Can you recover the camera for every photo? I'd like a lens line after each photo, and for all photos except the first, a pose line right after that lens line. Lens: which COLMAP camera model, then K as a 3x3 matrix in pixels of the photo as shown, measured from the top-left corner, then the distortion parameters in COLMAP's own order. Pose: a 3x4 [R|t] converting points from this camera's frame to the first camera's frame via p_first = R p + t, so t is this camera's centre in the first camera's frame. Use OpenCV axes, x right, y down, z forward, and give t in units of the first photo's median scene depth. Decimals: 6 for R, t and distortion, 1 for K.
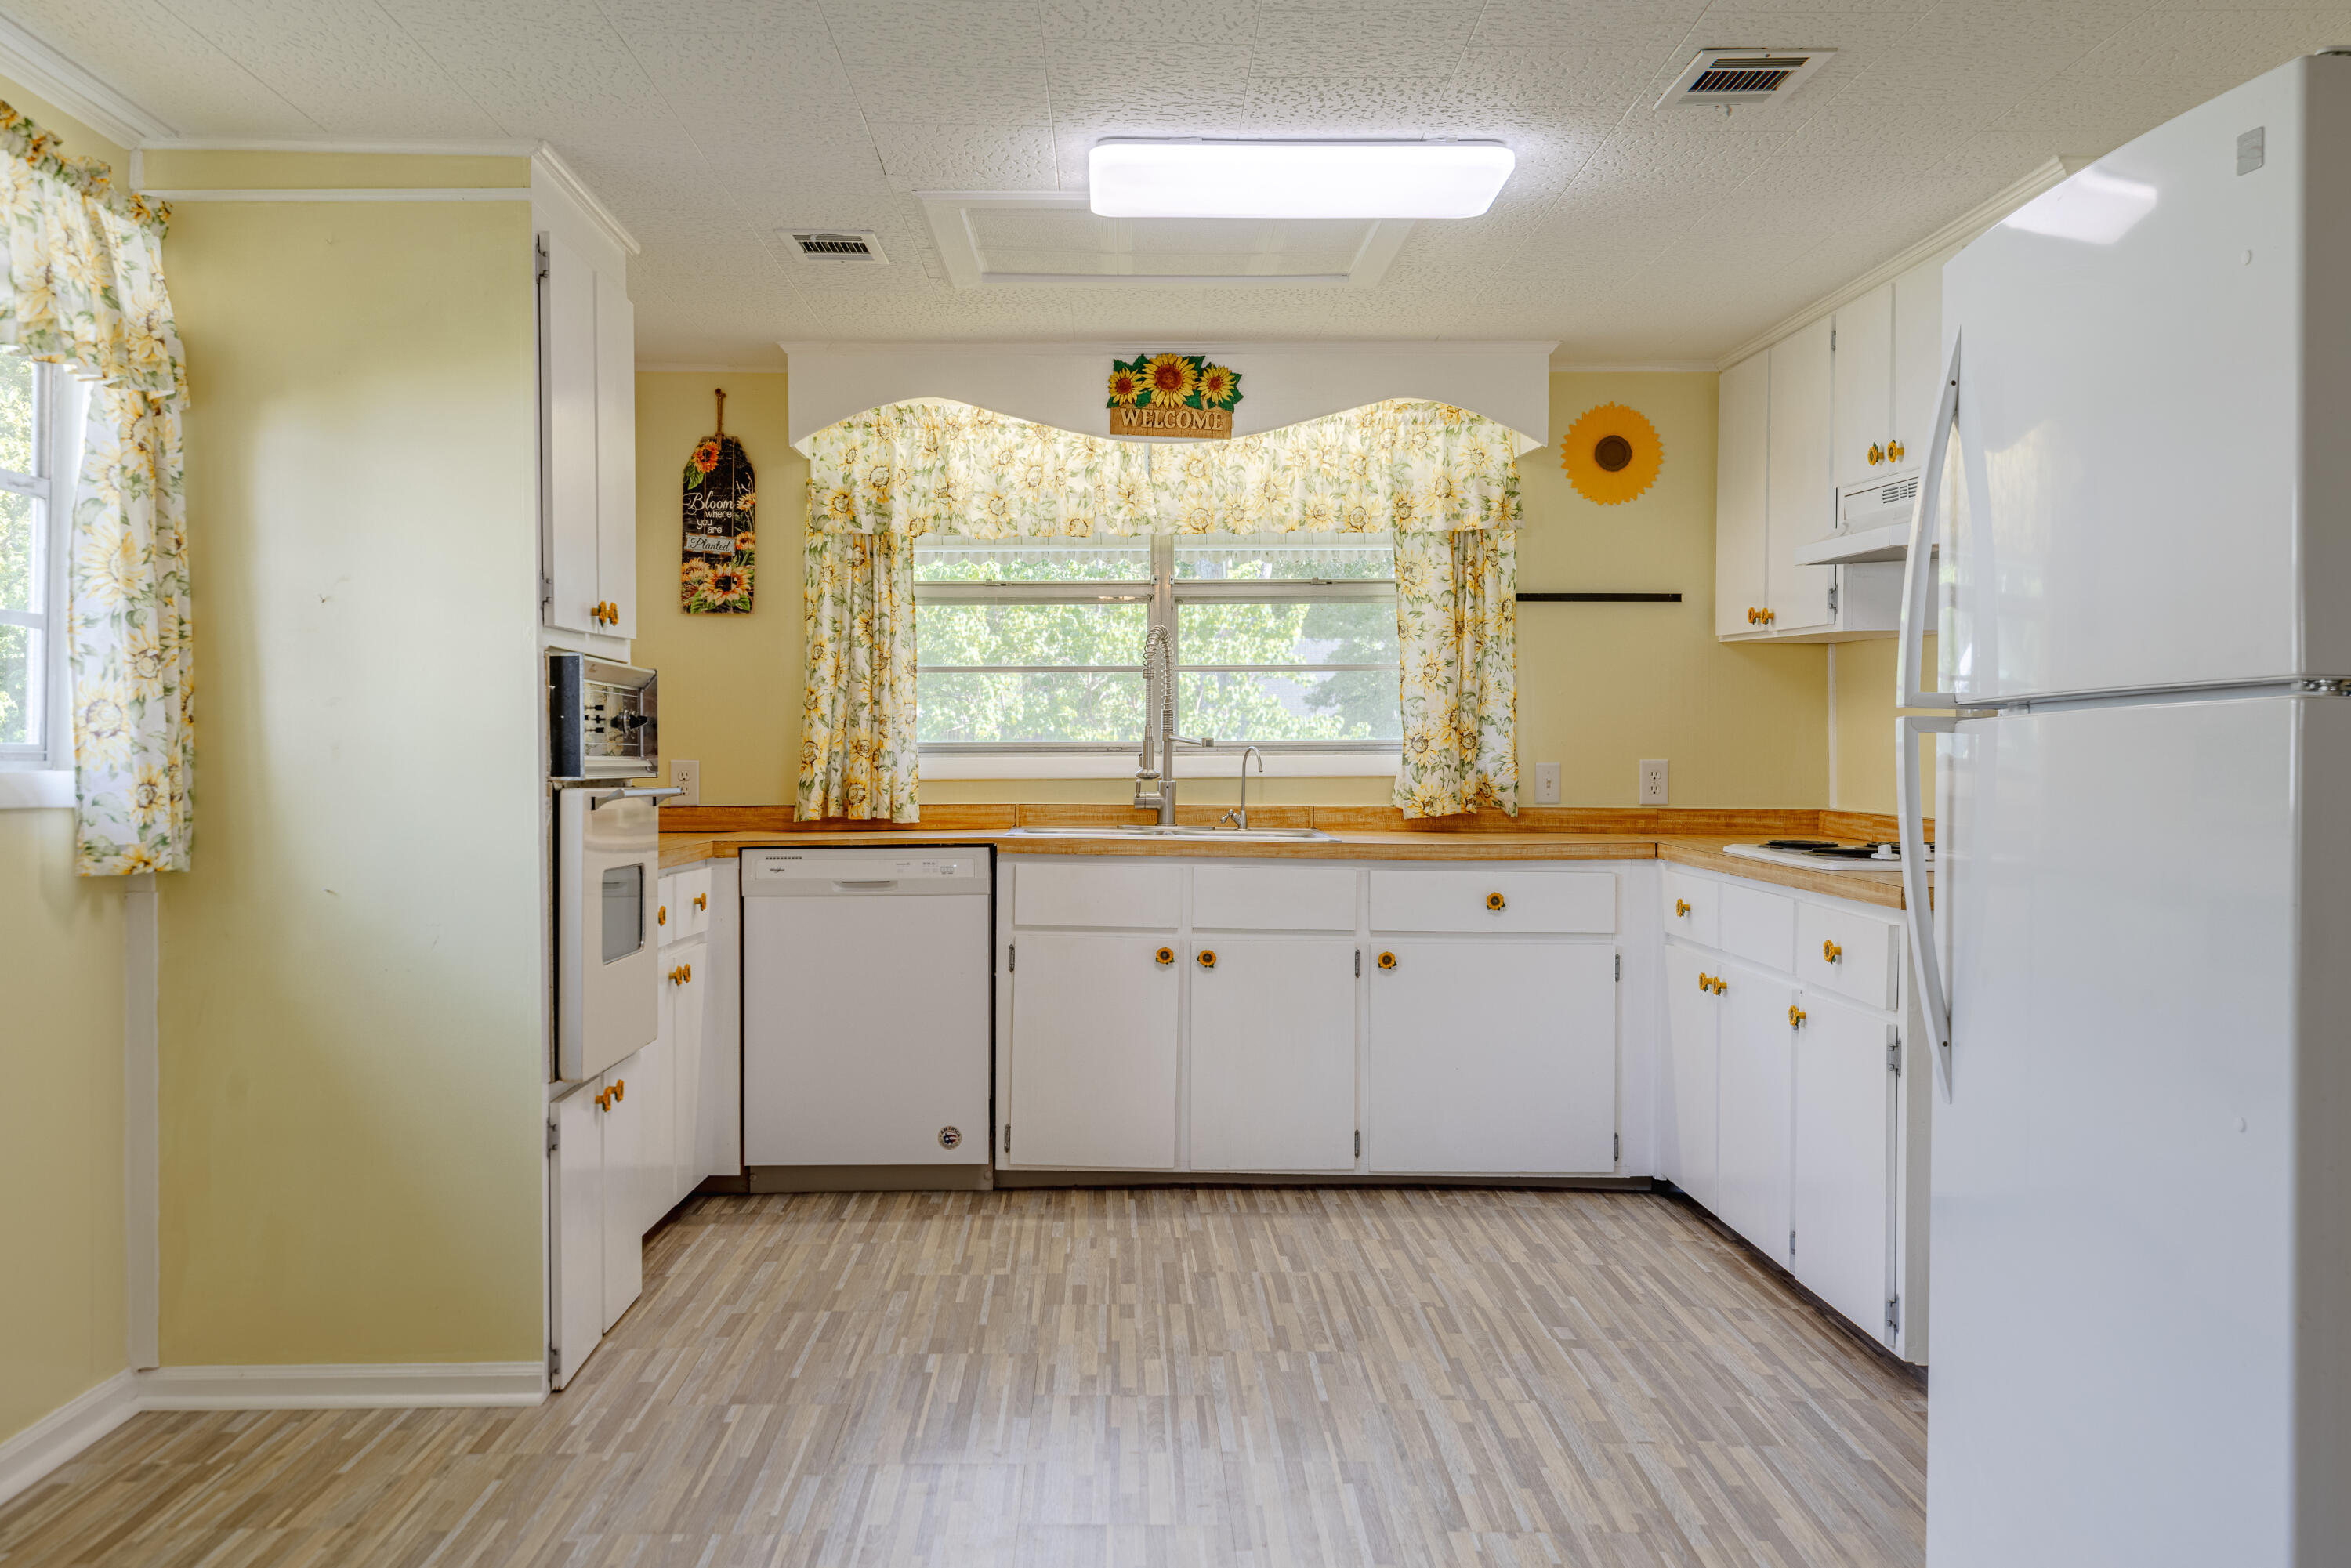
lens RADIAL K [[2504.9, 0, 1172.1], [0, 2504.9, 782.5], [0, 0, 1]] dist [-0.004133, 0.000000]
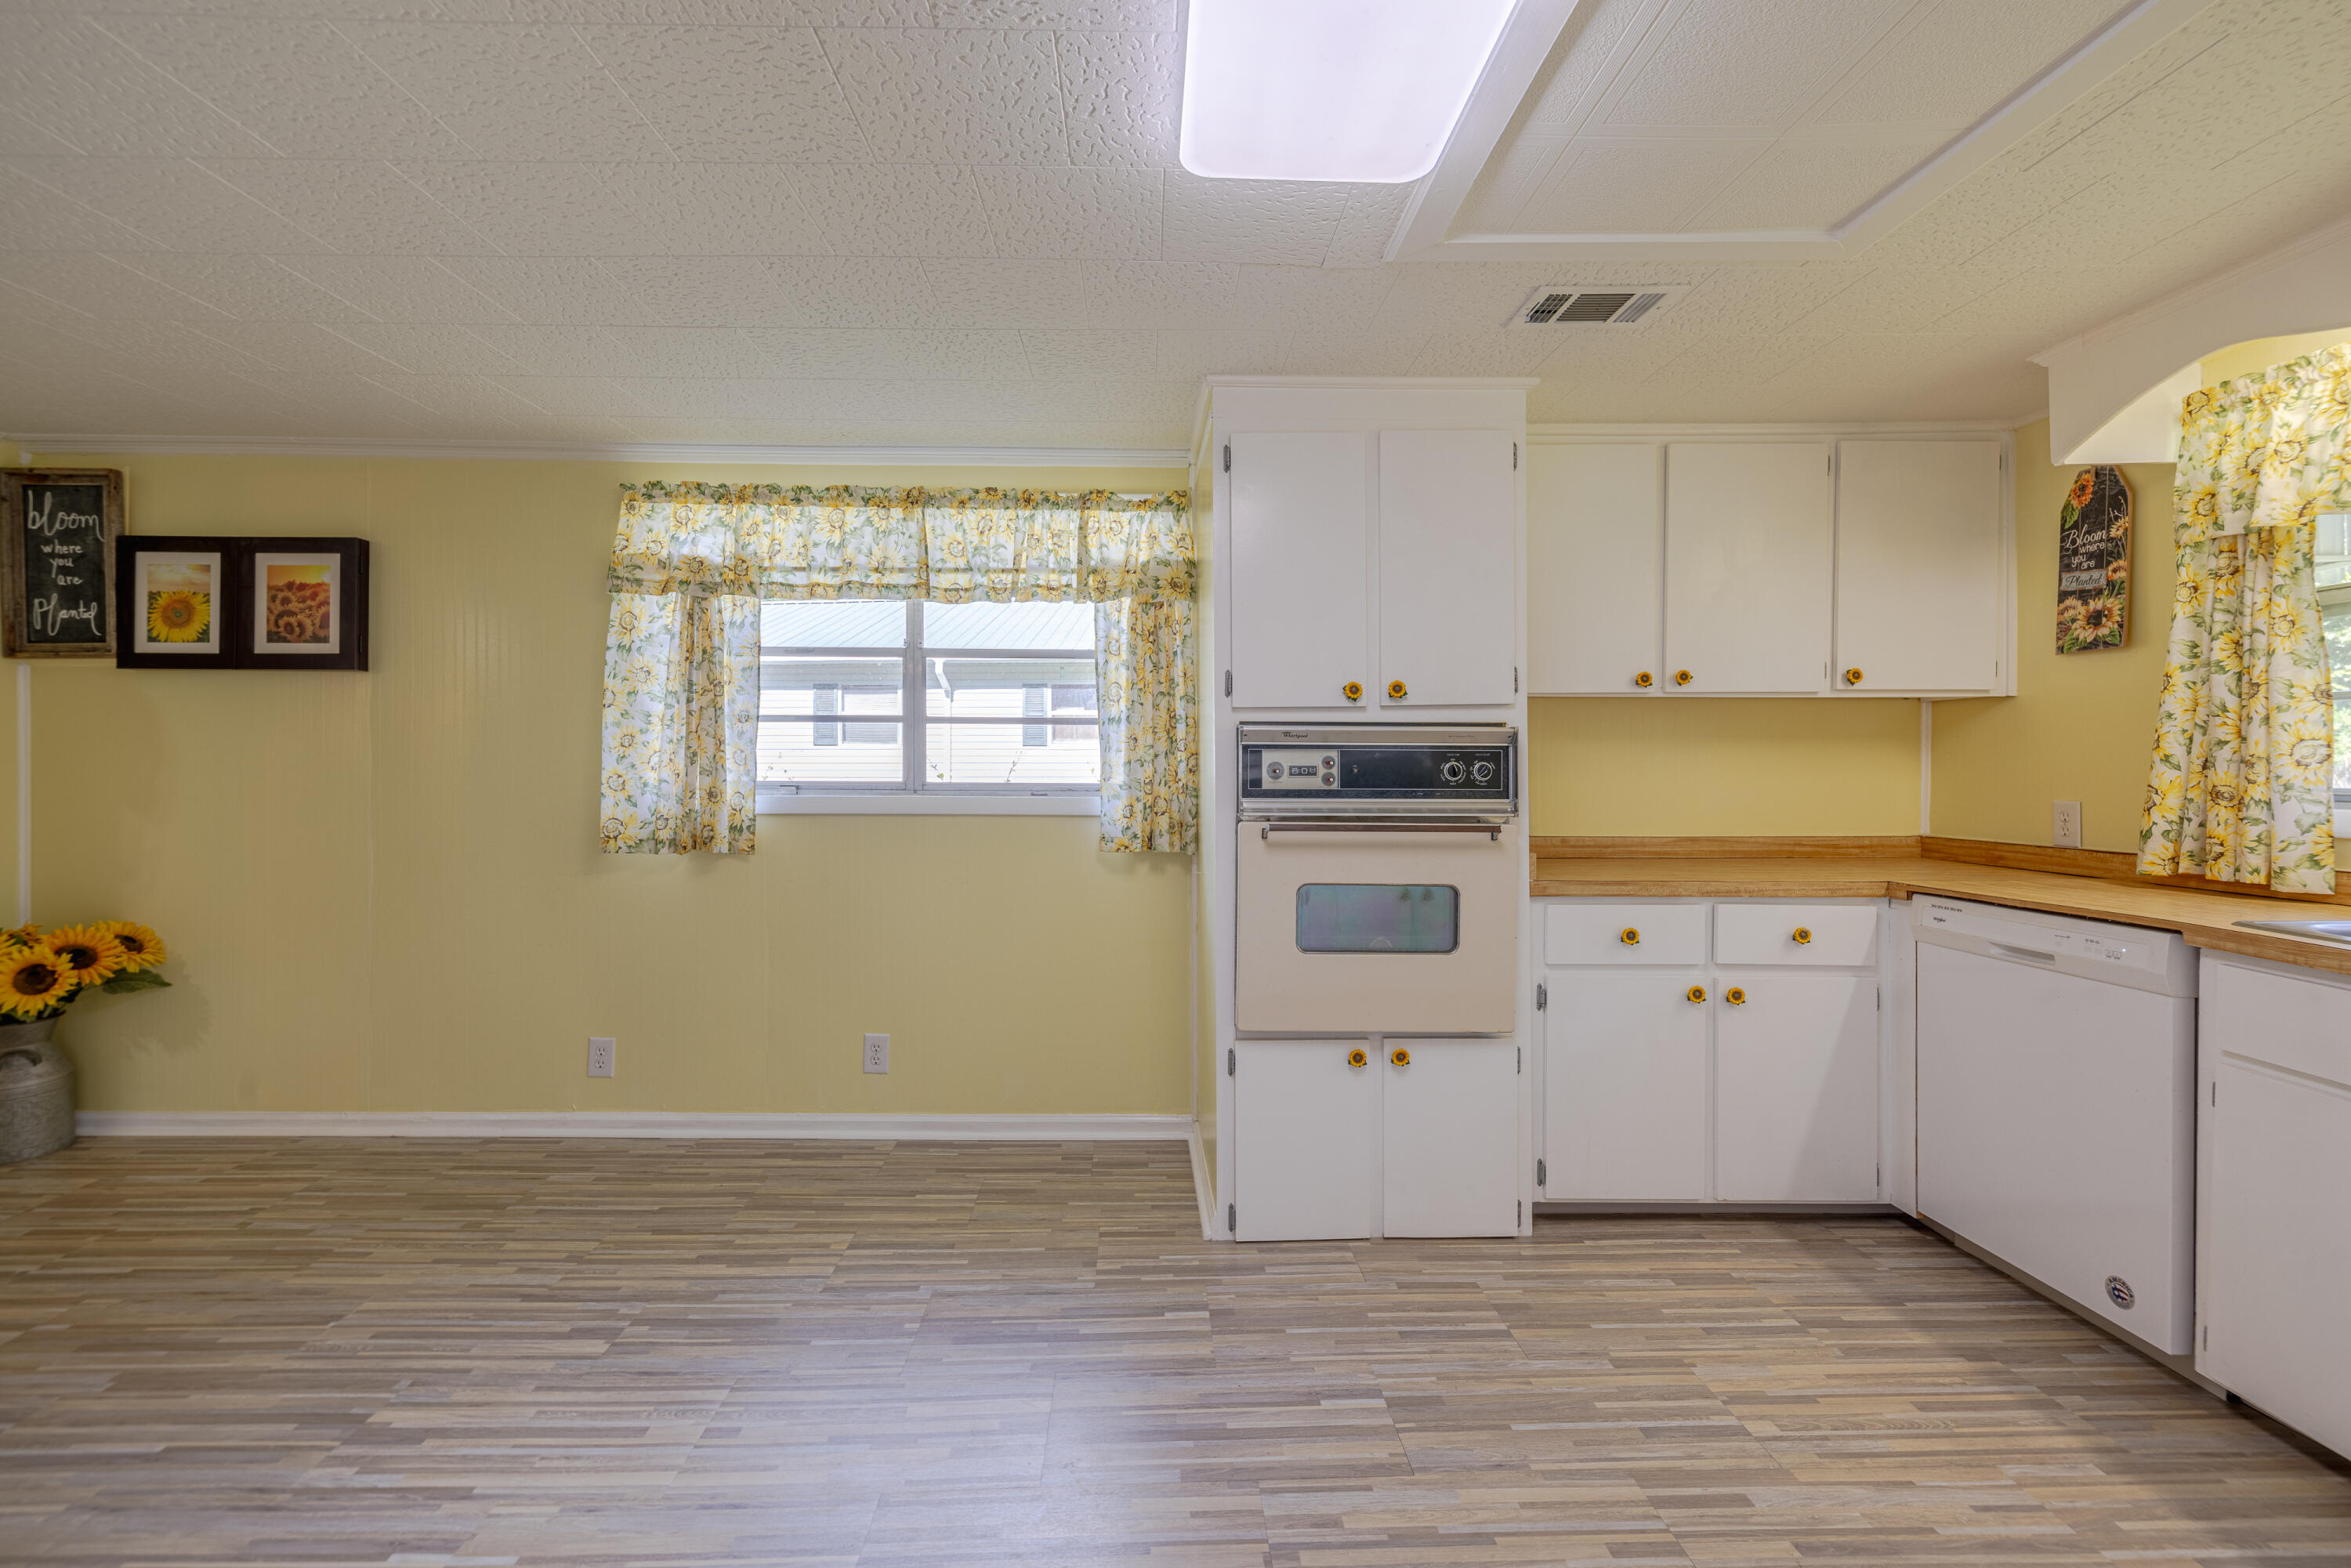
lens RADIAL K [[1013.9, 0, 1136.6], [0, 1013.9, 774.5], [0, 0, 1]] dist [0.001969, 0.000004]
pose [[-0.006450, 0.011601, -0.999912, 0.213149], [-0.014694, 0.999824, 0.011695, -0.019040], [0.999871, 0.014768, -0.006278, 0.637433]]
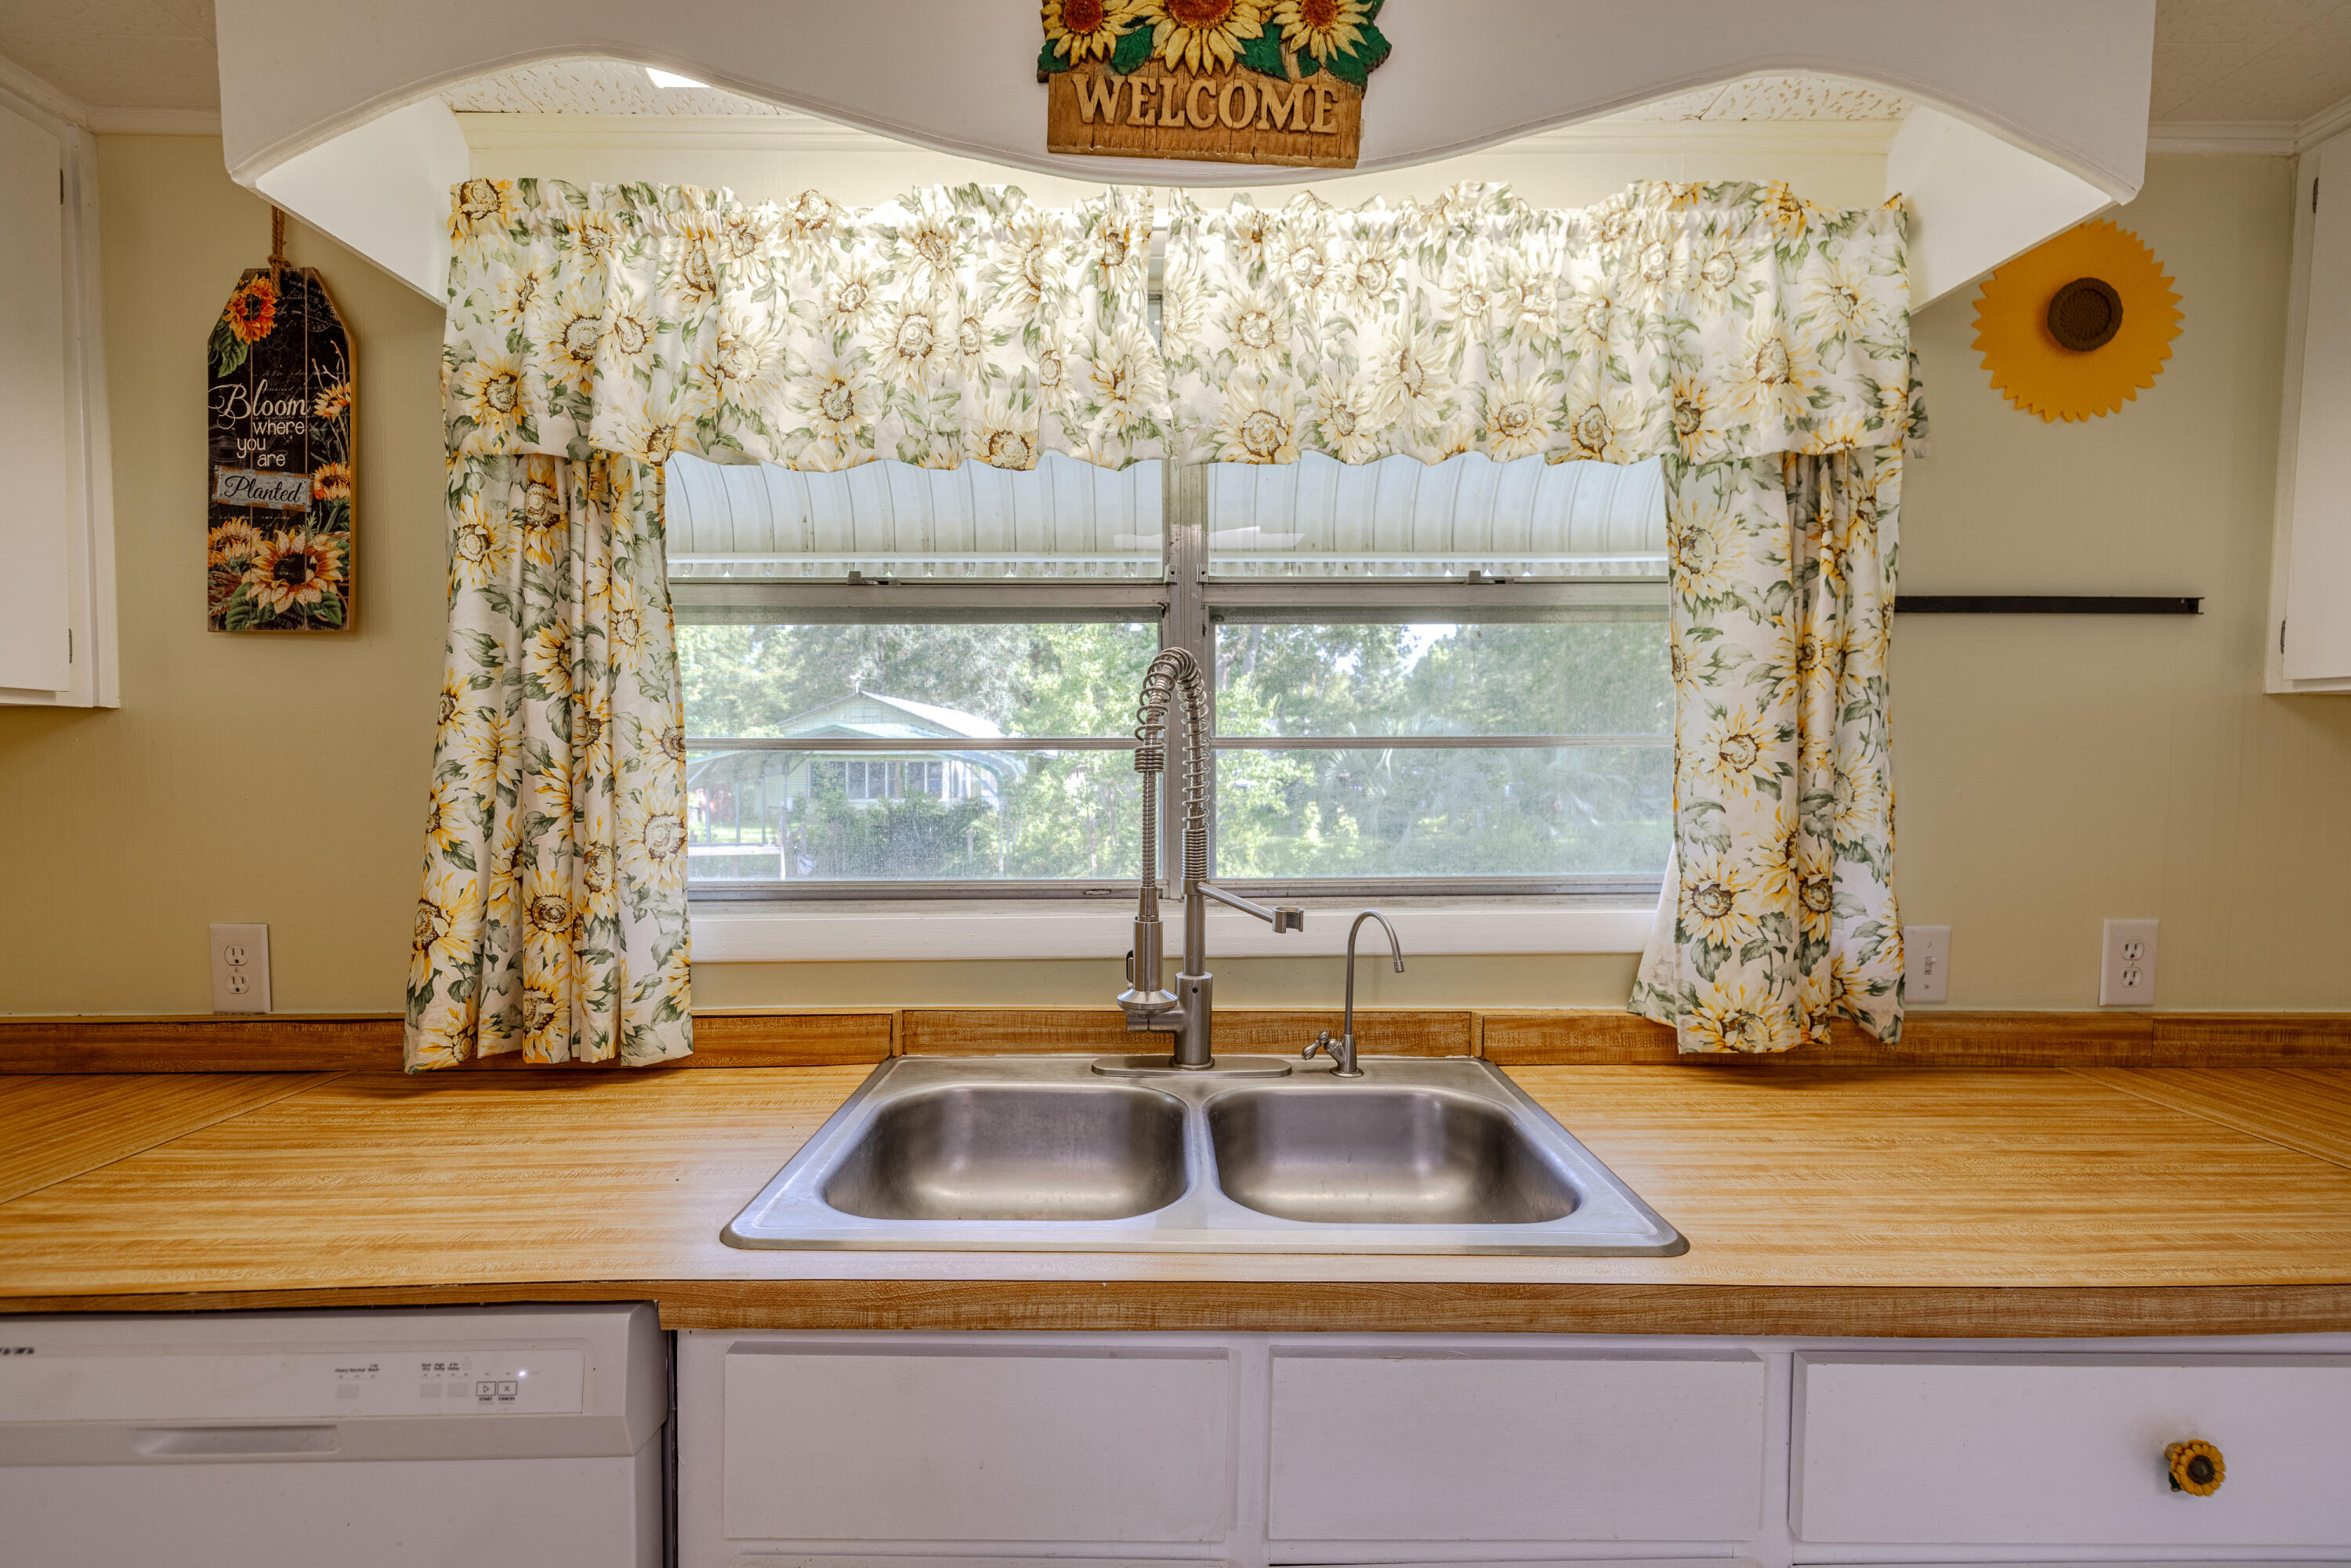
lens RADIAL K [[1013.9, 0, 1184.5], [0, 1013.9, 789.5], [0, 0, 1]] dist [0.001969, 0.000004]
pose [[0.999909, 0.002155, -0.013289, -0.001177], [-0.001994, 0.999925, 0.012082, -0.039150], [0.013314, -0.012055, 0.999839, 0.804166]]
